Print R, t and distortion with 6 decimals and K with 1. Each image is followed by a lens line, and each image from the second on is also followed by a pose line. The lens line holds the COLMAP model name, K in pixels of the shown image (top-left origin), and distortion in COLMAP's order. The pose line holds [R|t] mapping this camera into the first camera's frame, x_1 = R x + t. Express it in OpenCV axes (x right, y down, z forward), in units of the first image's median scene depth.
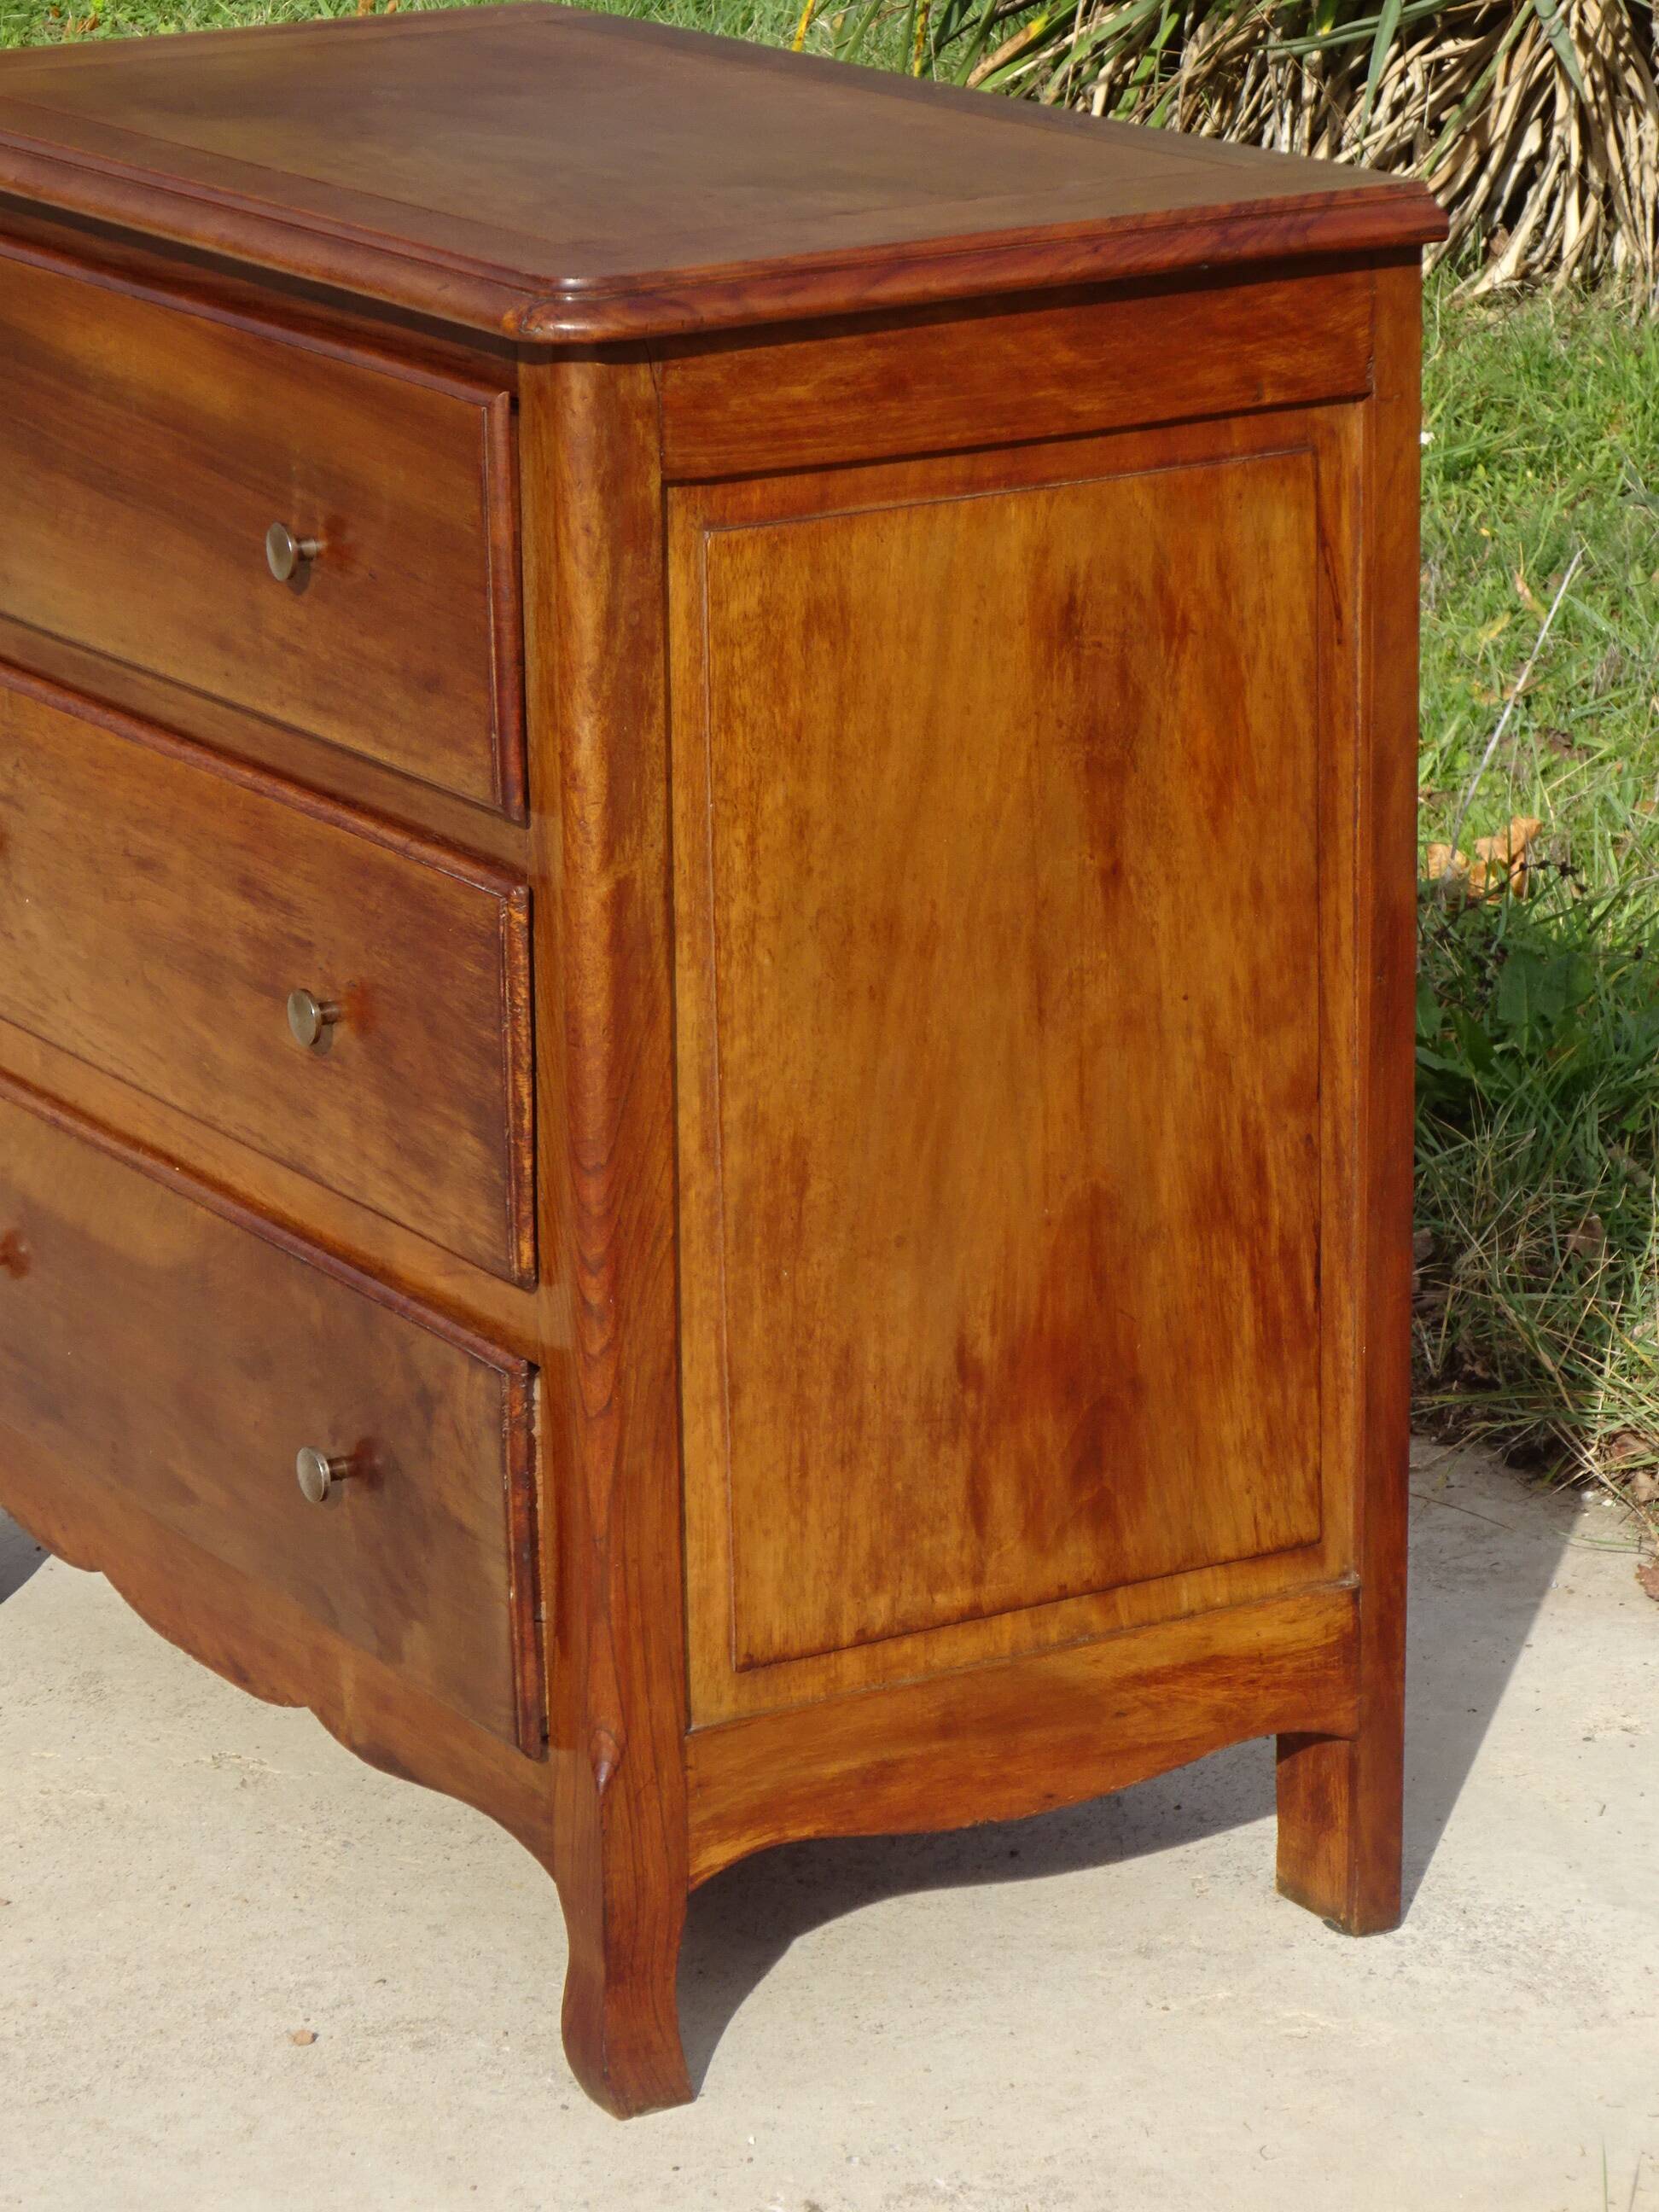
lens RADIAL K [[7441.8, 0, 886.6], [0, 7441.8, 1126.2], [0, 0, 1]] dist [-0.089661, 0.000000]
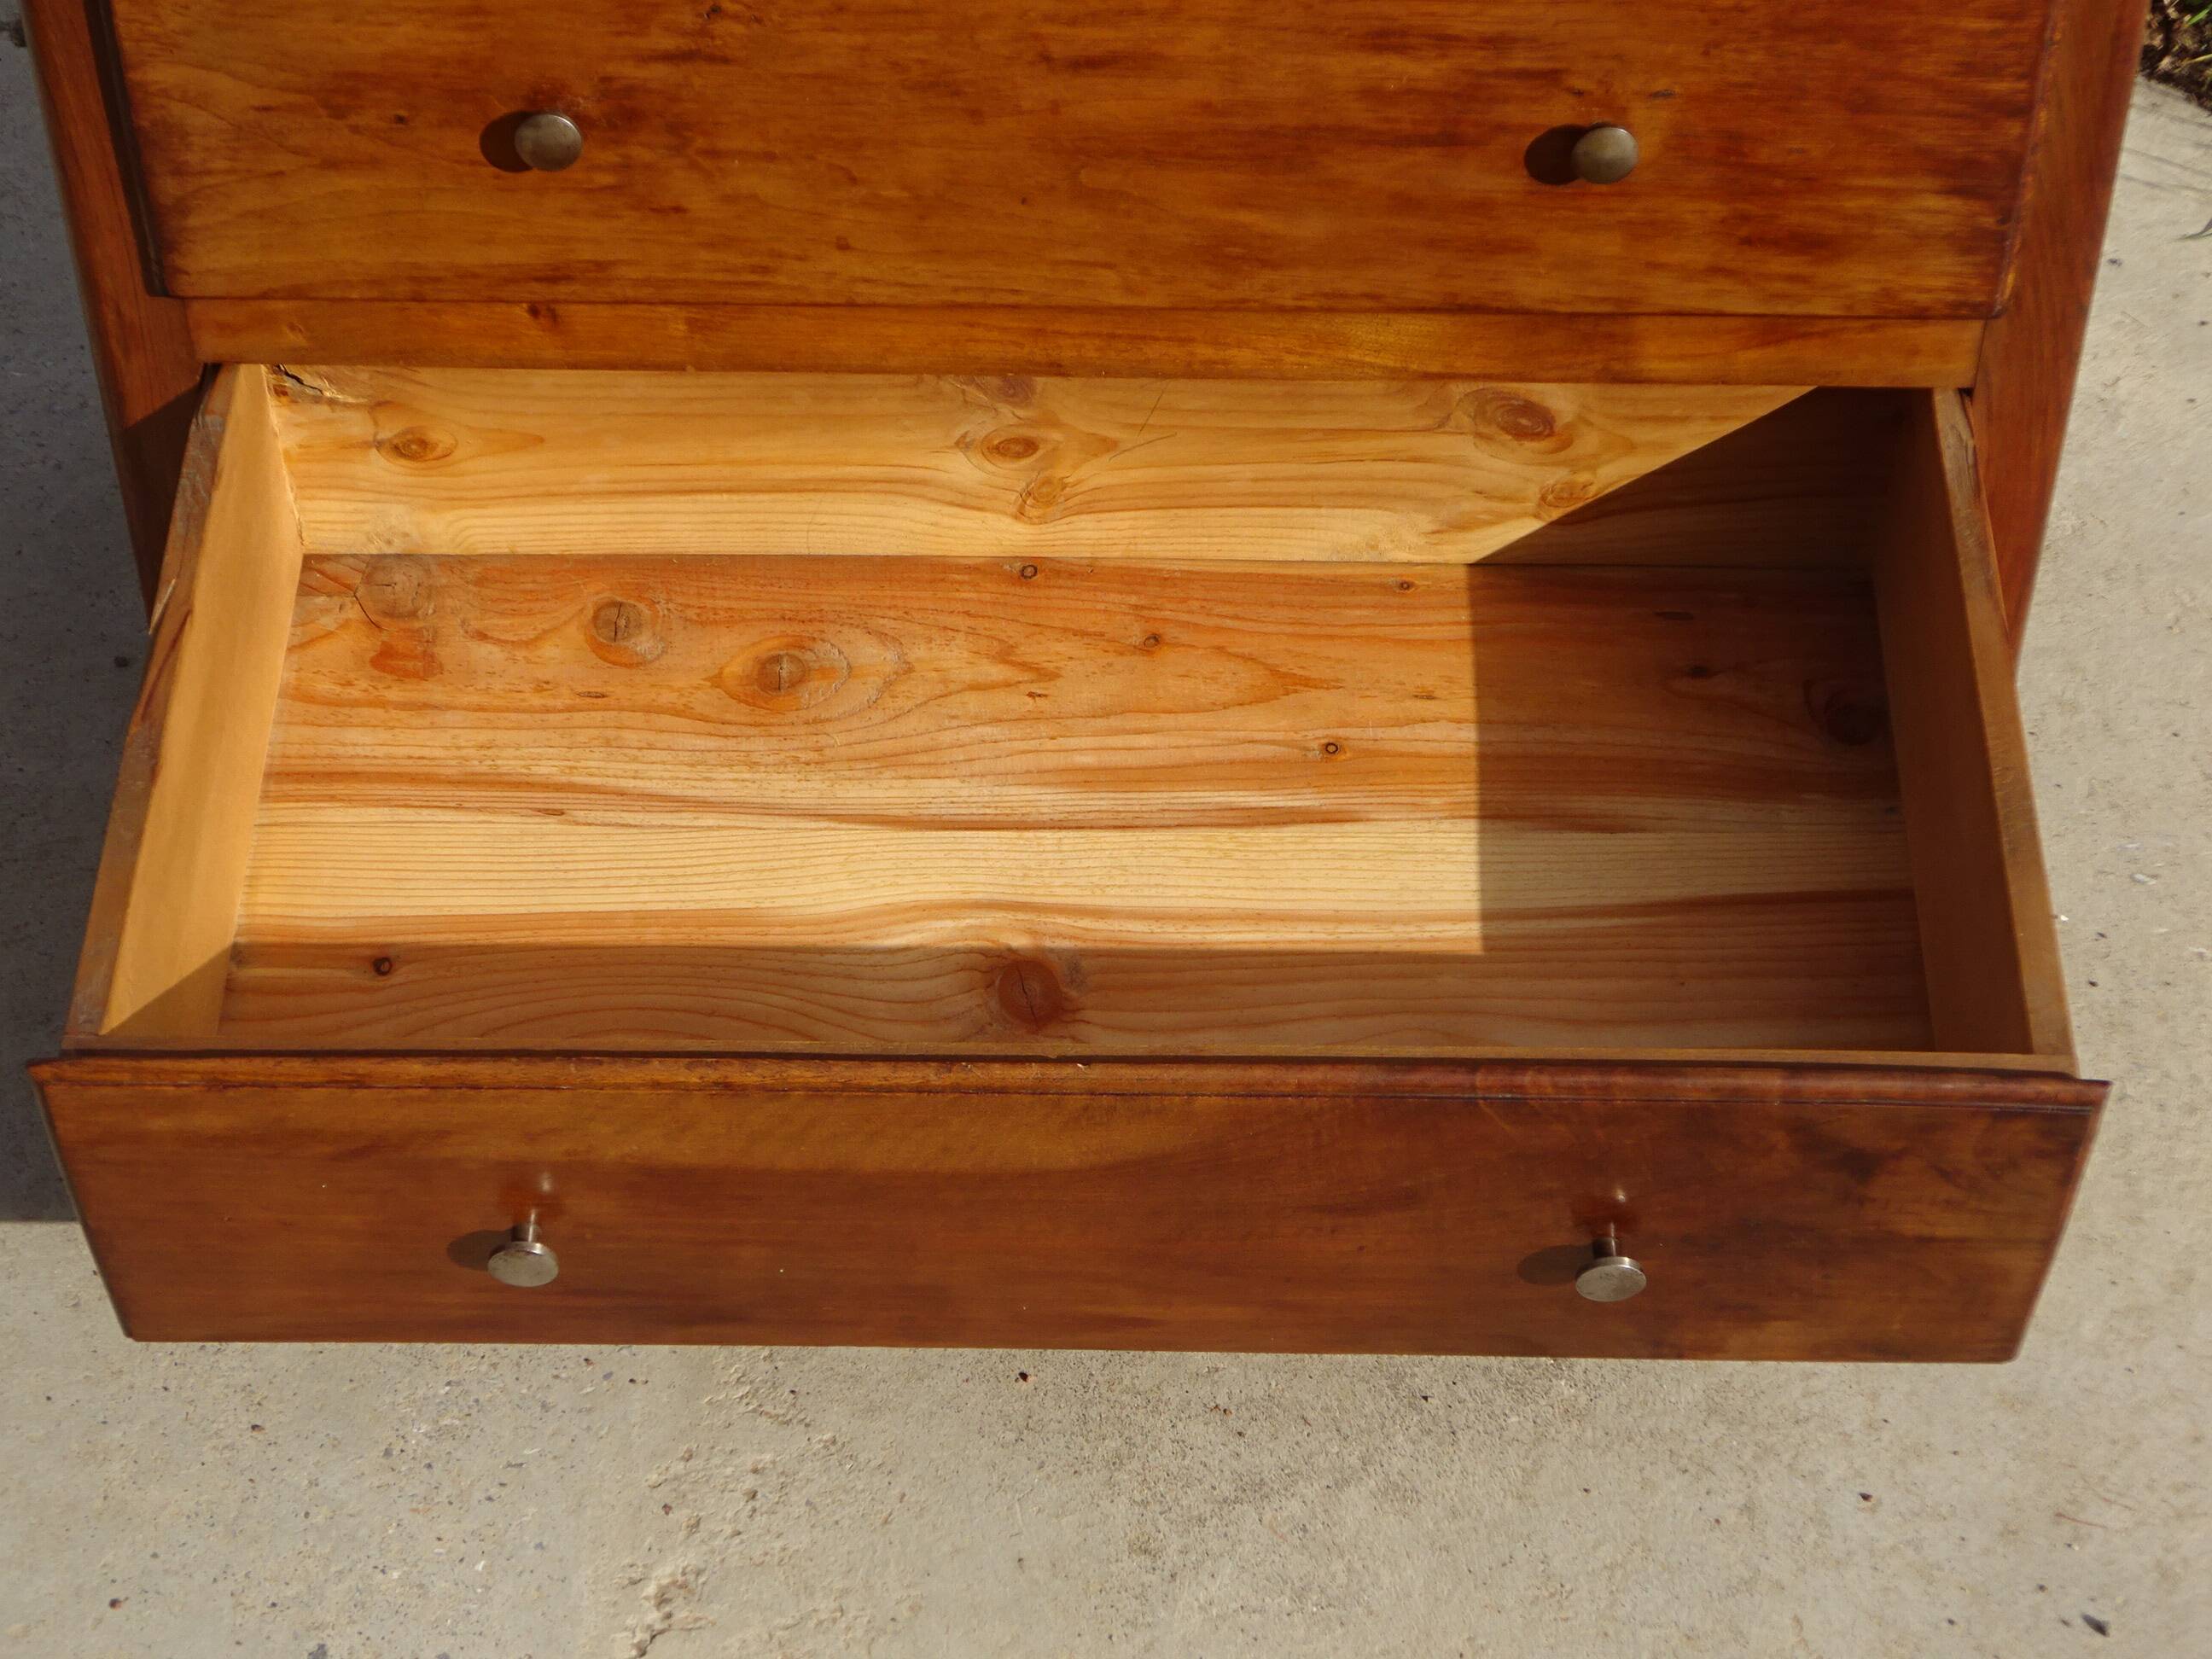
lens RADIAL K [[4182.2, 0, 1112.3], [0, 4182.2, 893.4], [0, 0, 1]] dist [-0.005751, 0.000000]
pose [[0.524645, -0.578569, 0.624504, -0.540579], [0.221417, 0.801060, 0.556127, -0.267525], [-0.822023, -0.153493, 0.548377, 0.919711]]
